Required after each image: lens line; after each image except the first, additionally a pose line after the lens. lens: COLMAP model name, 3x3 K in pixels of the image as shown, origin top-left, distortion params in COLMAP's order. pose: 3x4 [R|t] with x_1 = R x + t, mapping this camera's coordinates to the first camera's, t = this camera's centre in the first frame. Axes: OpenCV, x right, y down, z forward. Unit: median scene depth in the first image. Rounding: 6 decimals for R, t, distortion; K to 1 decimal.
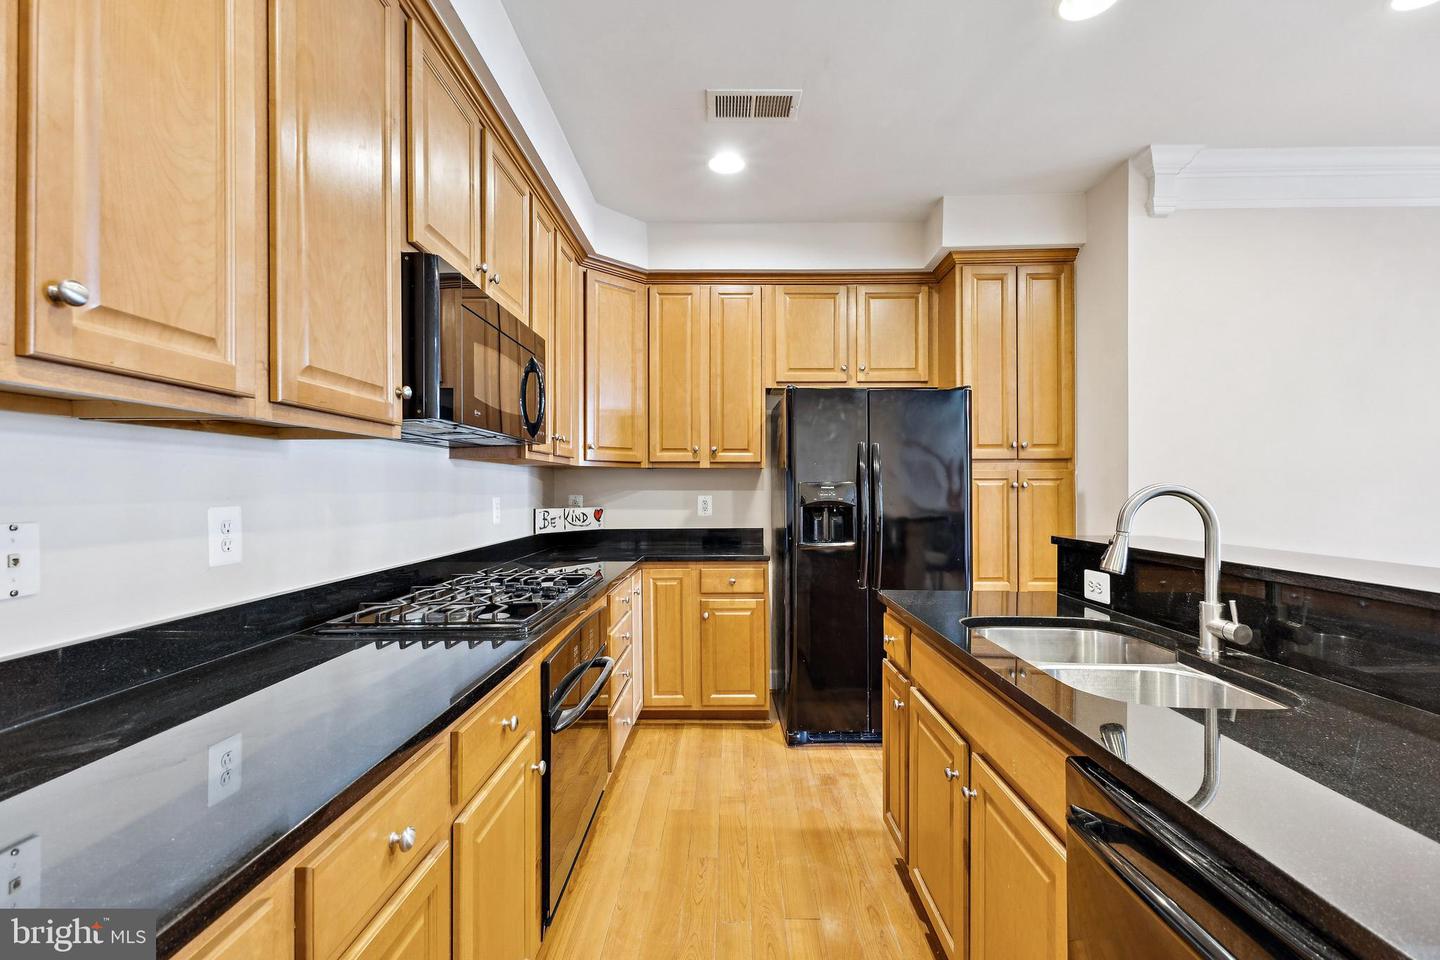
lens RADIAL K [[621.2, 0, 722.8], [0, 621.2, 485.2], [0, 0, 1]] dist [0.003225, 0.000279]
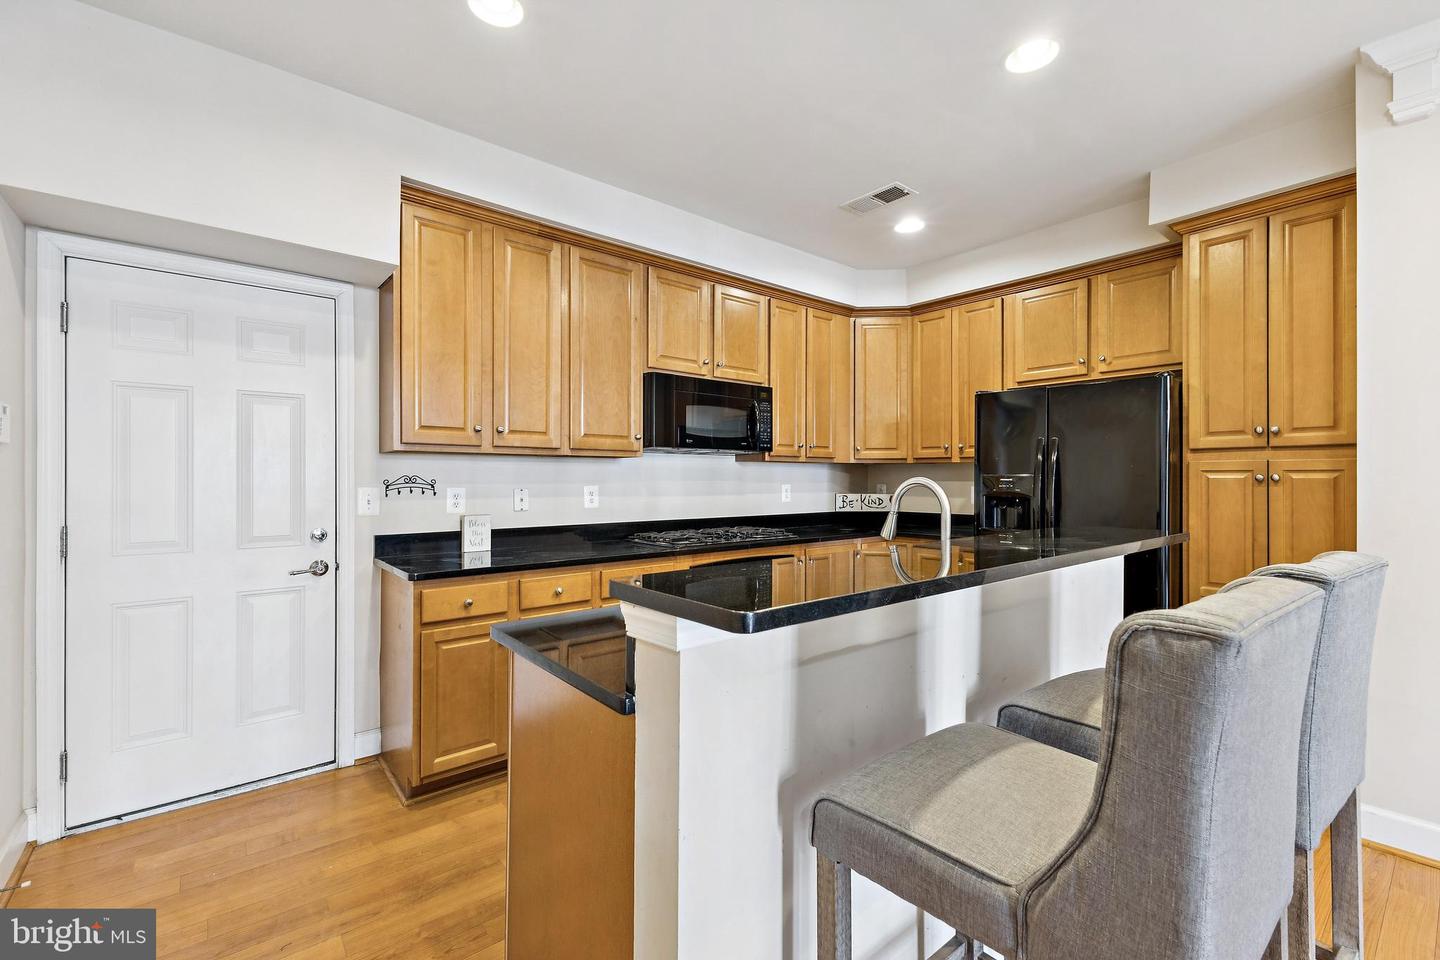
lens RADIAL K [[620.8, 0, 720.0], [0, 620.8, 480.0], [0, 0, 1]] dist [0.005562, 0.000358]
pose [[0.643263, 0.005813, -0.765623, 0.652629], [-0.000067, 0.999972, 0.007535, -0.003627], [0.765645, -0.004796, 0.643245, -0.109790]]
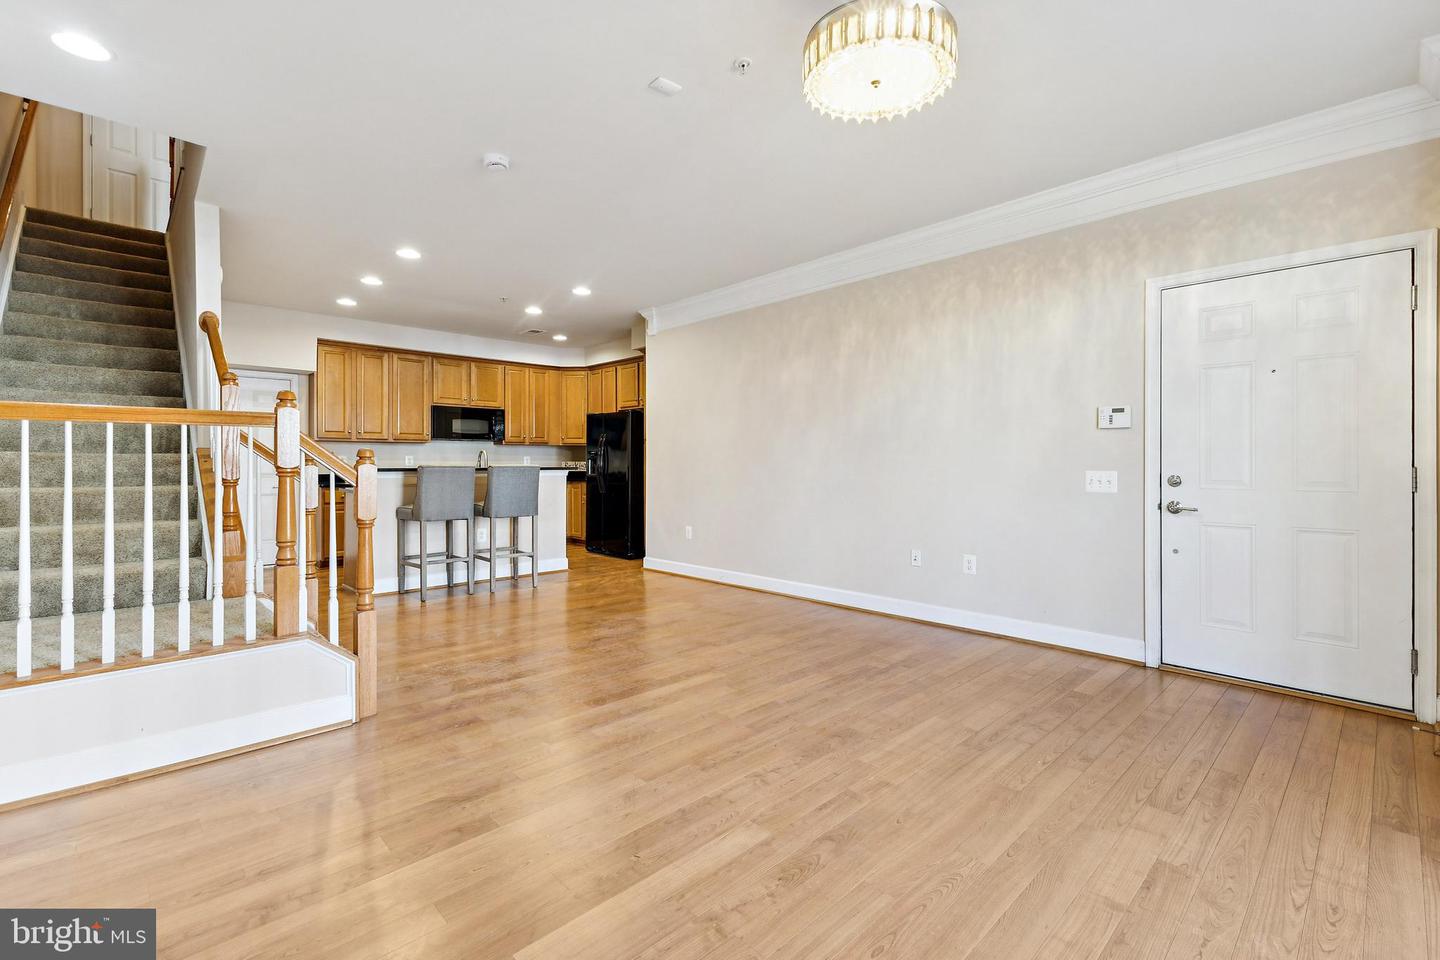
lens RADIAL K [[634.8, 0, 714.3], [0, 634.8, 461.3], [0, 0, 1]] dist [0.003993, 0.000261]
pose [[0.697885, 0.001675, -0.716208, 2.247614], [0.002273, 0.999987, 0.004554, 0.027359], [0.716206, -0.004806, 0.697872, -0.446553]]
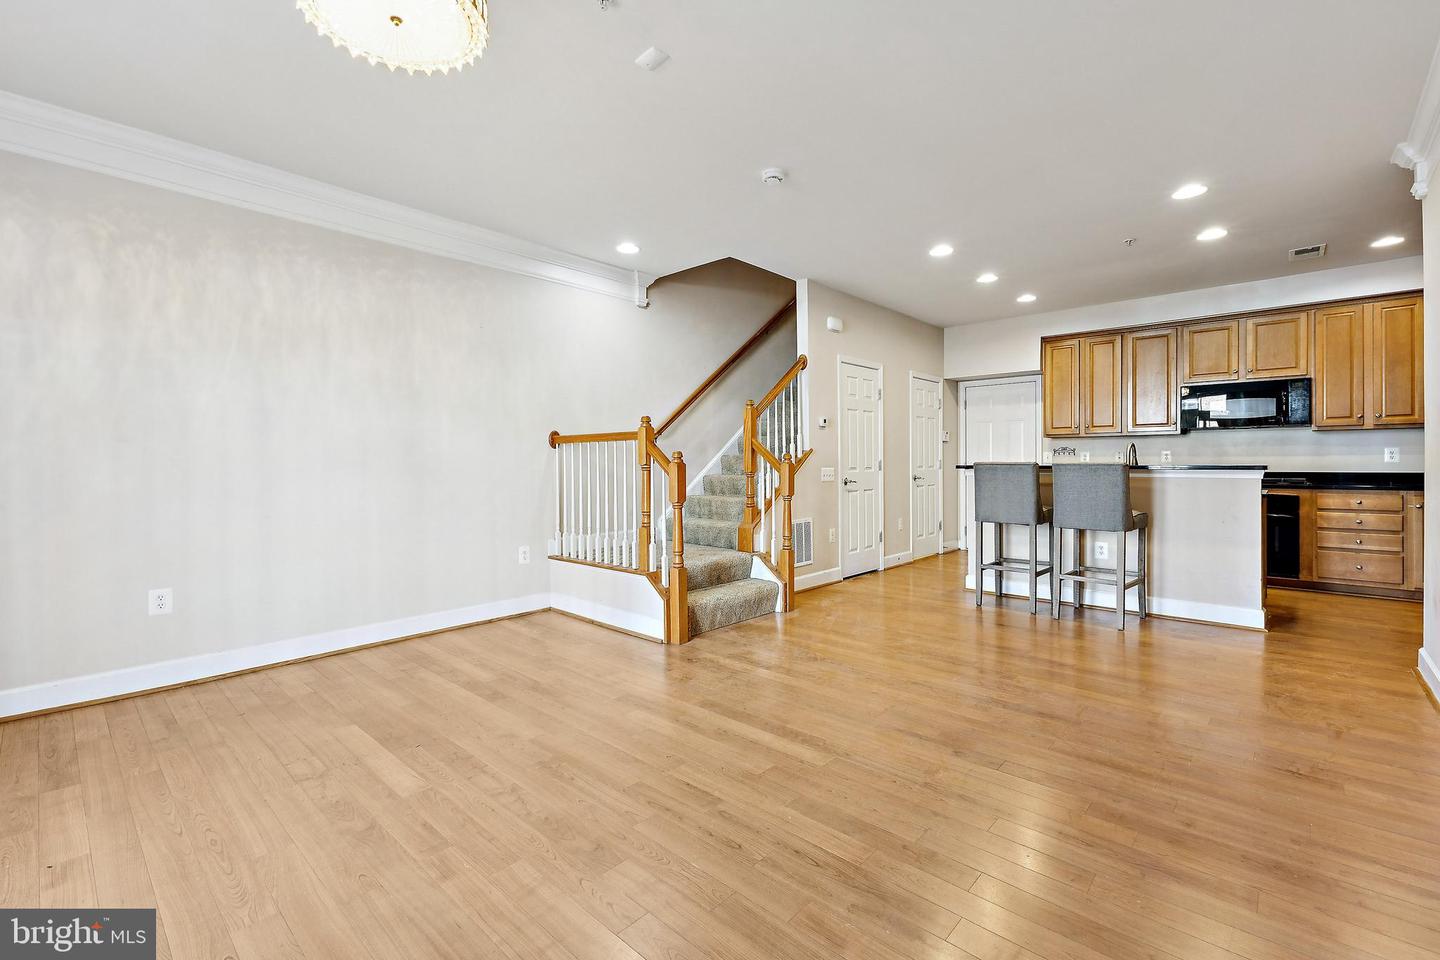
lens RADIAL K [[620.8, 0, 720.0], [0, 620.8, 480.0], [0, 0, 1]] dist [0.005562, 0.000358]
pose [[-0.661798, 0.030860, -0.749047, 2.118252], [0.012633, 0.999470, 0.030016, 0.031308], [0.749576, 0.010402, -0.661837, 0.675719]]
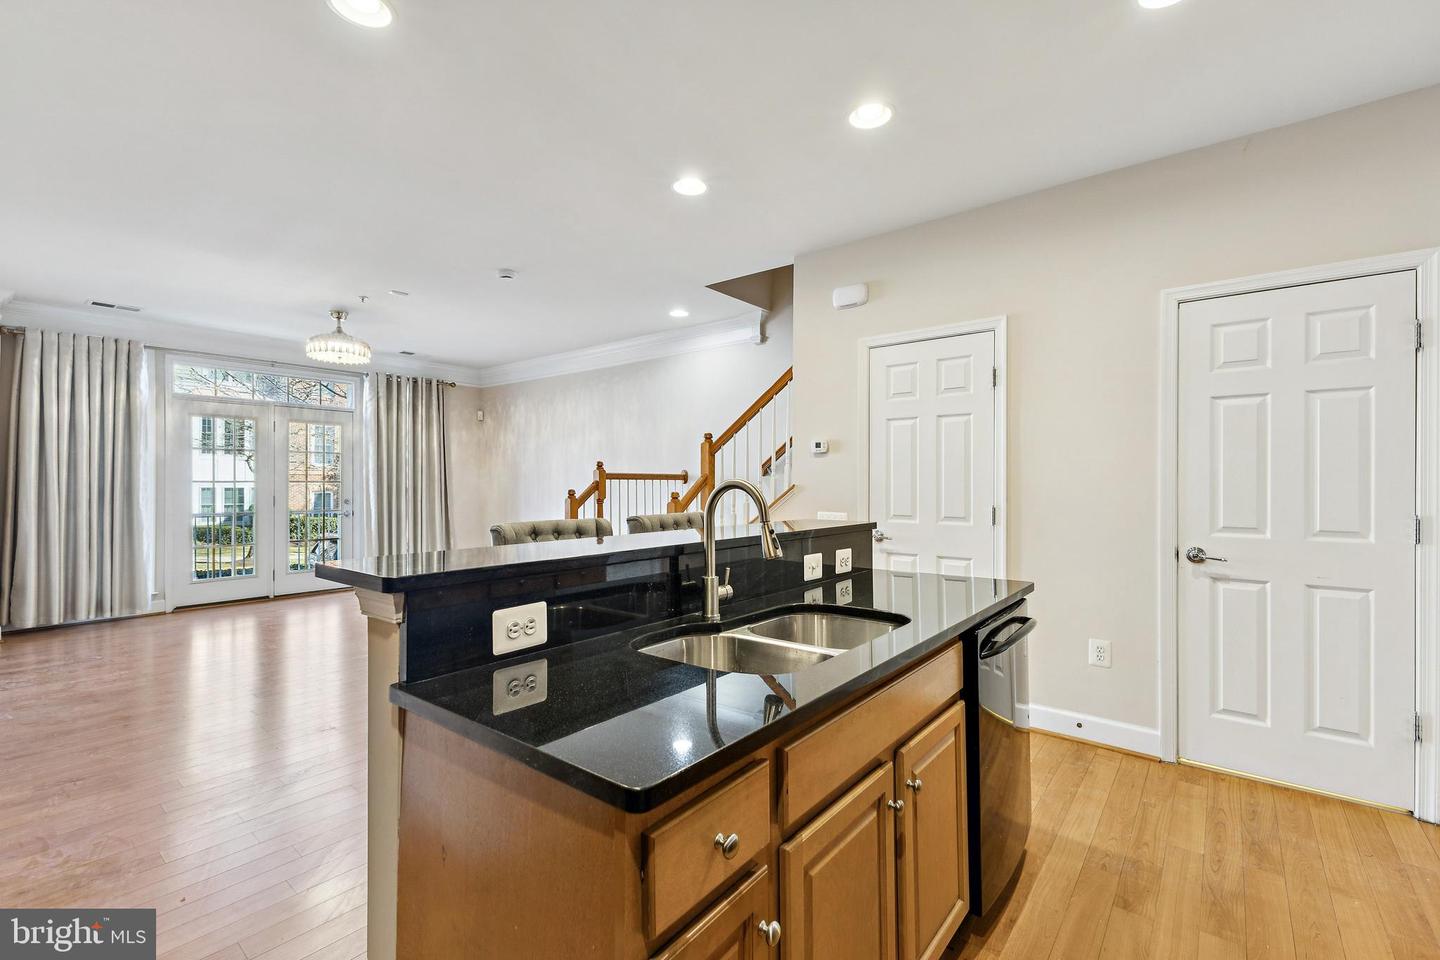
lens RADIAL K [[620.8, 0, 720.0], [0, 620.8, 480.0], [0, 0, 1]] dist [0.005562, 0.000358]
pose [[-0.782034, 0.003361, 0.623227, 0.006022], [-0.001993, 0.999967, -0.007894, 0.004290], [-0.623233, -0.007416, -0.782001, 0.818999]]
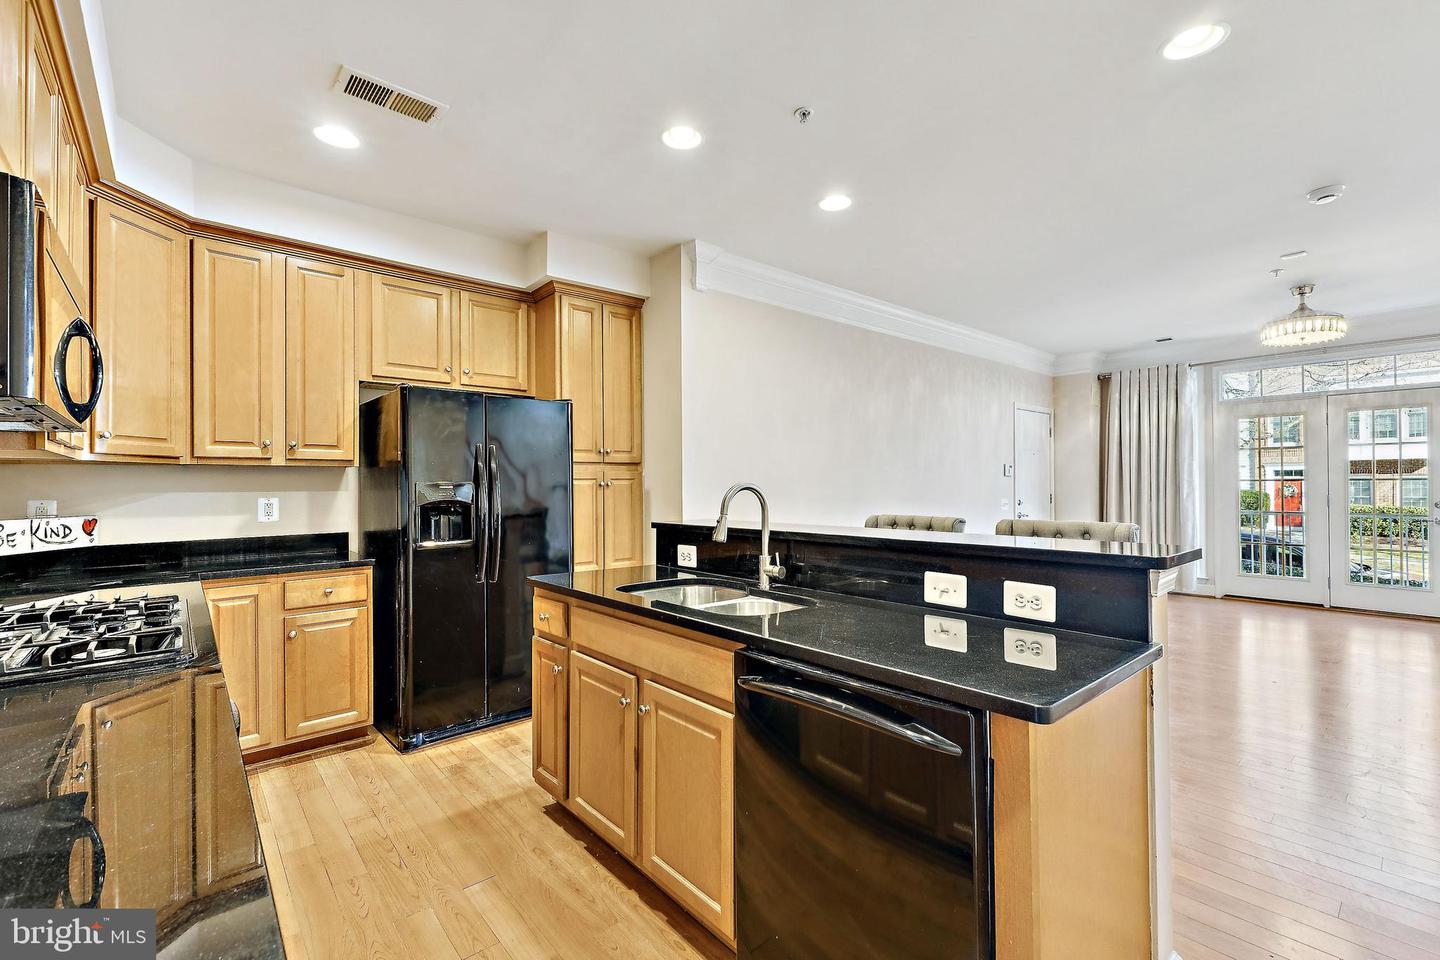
lens RADIAL K [[620.8, 0, 720.0], [0, 620.8, 480.0], [0, 0, 1]] dist [0.005562, 0.000358]
pose [[0.746517, 0.000079, 0.665367, -0.162715], [0.003968, 0.999982, -0.004570, -0.001356], [-0.665355, 0.006051, 0.746503, -0.057800]]
